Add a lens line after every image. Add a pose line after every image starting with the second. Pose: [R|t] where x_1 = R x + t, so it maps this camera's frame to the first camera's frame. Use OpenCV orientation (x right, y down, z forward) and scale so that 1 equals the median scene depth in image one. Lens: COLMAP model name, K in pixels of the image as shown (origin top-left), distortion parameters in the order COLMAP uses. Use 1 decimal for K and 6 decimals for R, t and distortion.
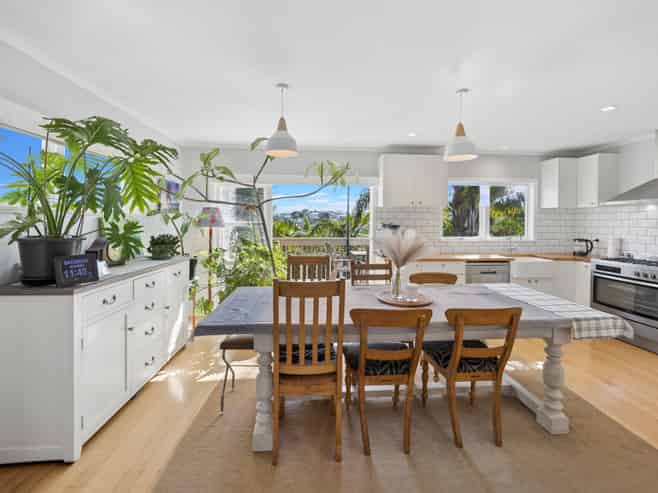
lens RADIAL K [[292.8, 0, 328.5], [0, 292.8, 225.3], [0, 0, 1]] dist [0.000843, 0.000297]
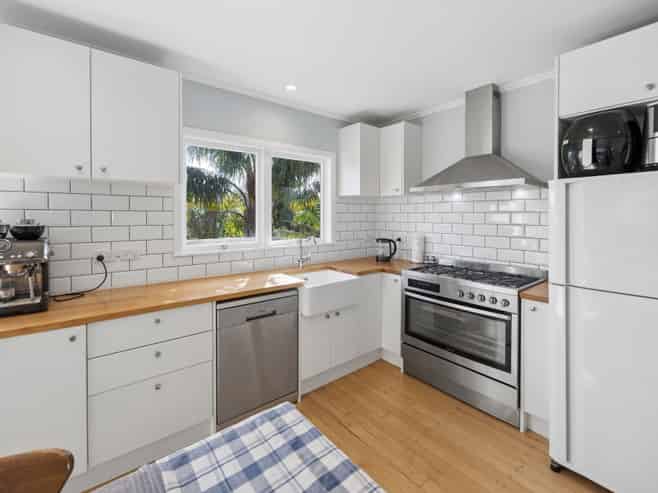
lens RADIAL K [[292.8, 0, 328.5], [0, 292.8, 225.3], [0, 0, 1]] dist [0.000843, 0.000297]
pose [[0.818370, -0.023857, 0.574197, 0.328306], [0.011822, 0.999625, 0.024684, -0.007063], [-0.574570, -0.013412, 0.818345, 0.482559]]
